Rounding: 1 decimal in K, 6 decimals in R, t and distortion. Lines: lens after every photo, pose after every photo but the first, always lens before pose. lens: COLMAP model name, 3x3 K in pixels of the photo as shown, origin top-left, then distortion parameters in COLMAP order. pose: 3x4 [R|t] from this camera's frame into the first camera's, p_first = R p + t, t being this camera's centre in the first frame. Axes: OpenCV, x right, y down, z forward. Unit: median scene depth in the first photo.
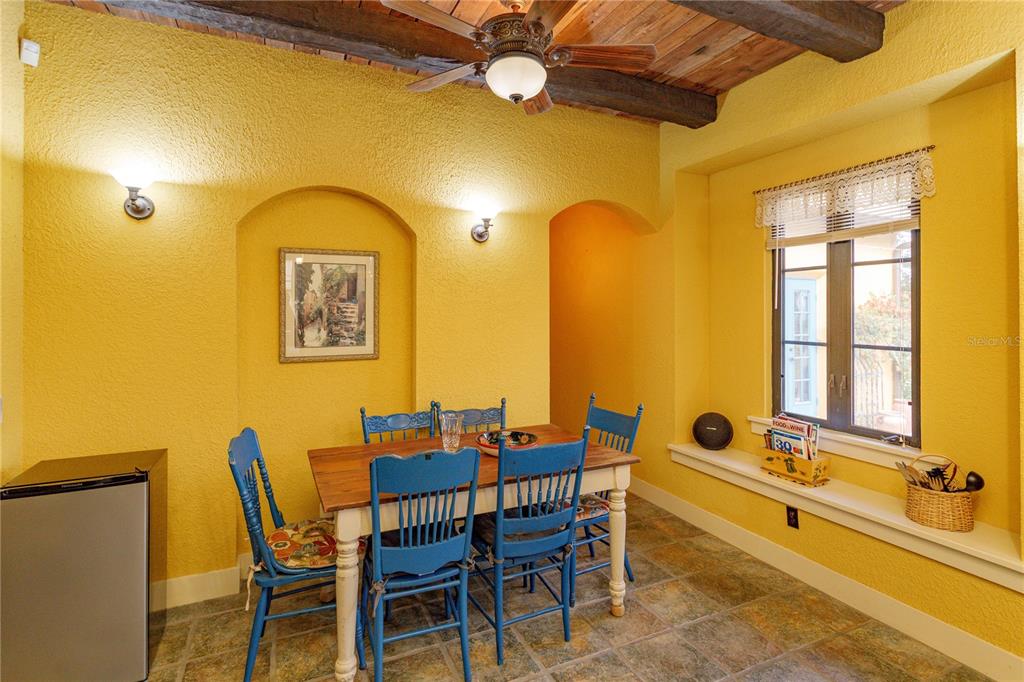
lens RADIAL K [[494.9, 0, 512.4], [0, 494.9, 305.7], [0, 0, 1]] dist [-0.000677, -0.000019]
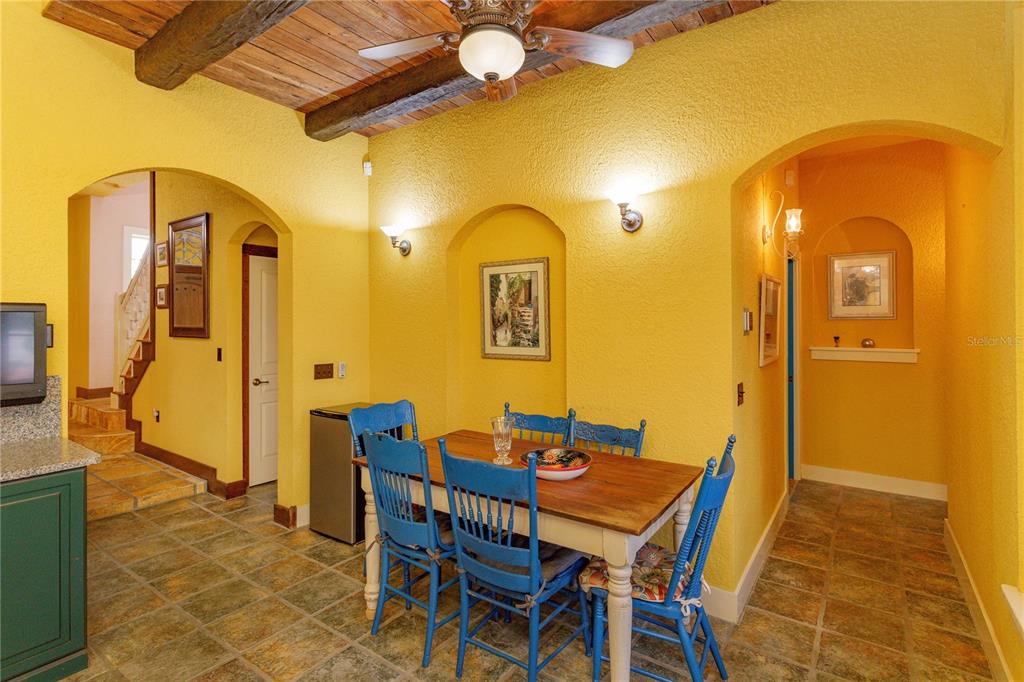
lens RADIAL K [[503.6, 0, 510.5], [0, 503.6, 314.6], [0, 0, 1]] dist [-0.000955, 0.000084]
pose [[0.496628, -0.014133, -0.867848, 0.625389], [0.008608, 0.999898, -0.011358, 0.022768], [0.867921, -0.001829, 0.496699, 0.426416]]
